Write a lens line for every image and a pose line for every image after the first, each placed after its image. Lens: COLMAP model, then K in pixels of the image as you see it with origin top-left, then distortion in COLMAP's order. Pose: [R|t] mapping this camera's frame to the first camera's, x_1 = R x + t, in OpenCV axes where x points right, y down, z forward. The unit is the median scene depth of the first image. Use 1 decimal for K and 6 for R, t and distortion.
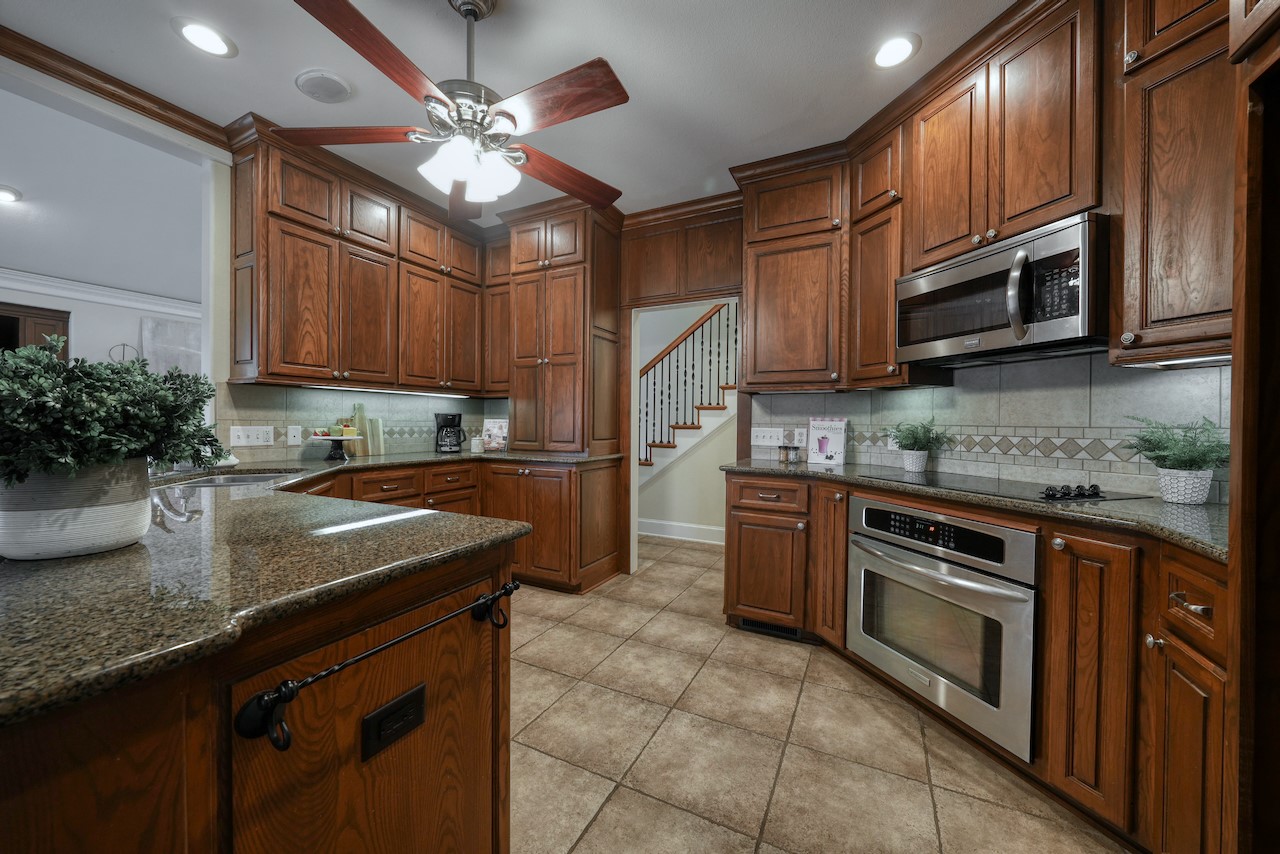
lens RADIAL K [[466.9, 0, 640.0], [0, 466.9, 427.0], [0, 0, 1]] dist [0.000343, 0.000020]
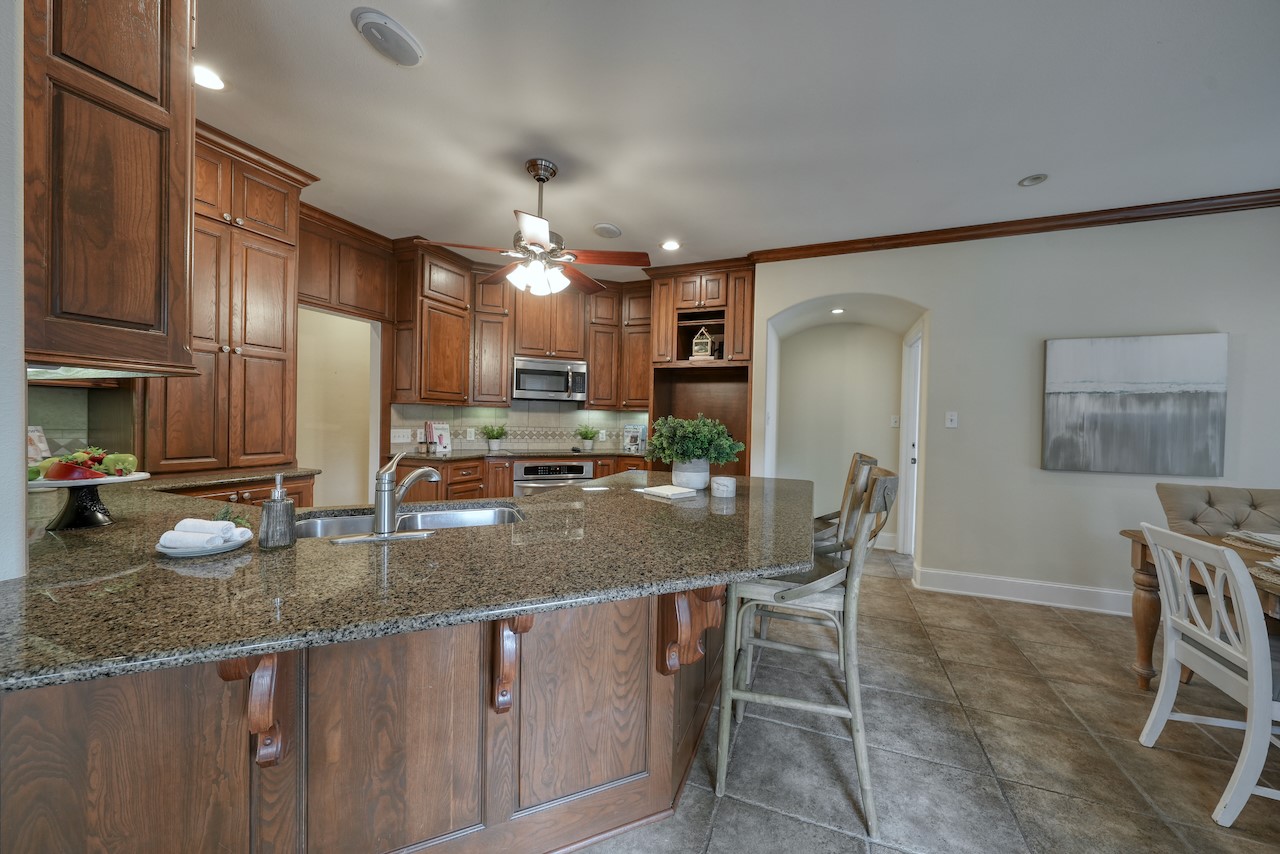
lens RADIAL K [[466.9, 0, 640.0], [0, 466.9, 427.0], [0, 0, 1]] dist [0.000343, 0.000020]
pose [[-0.083524, -0.030445, 0.996041, -1.210315], [-0.016514, 0.999438, 0.029164, -0.059637], [-0.996369, -0.014013, -0.083980, 0.479462]]
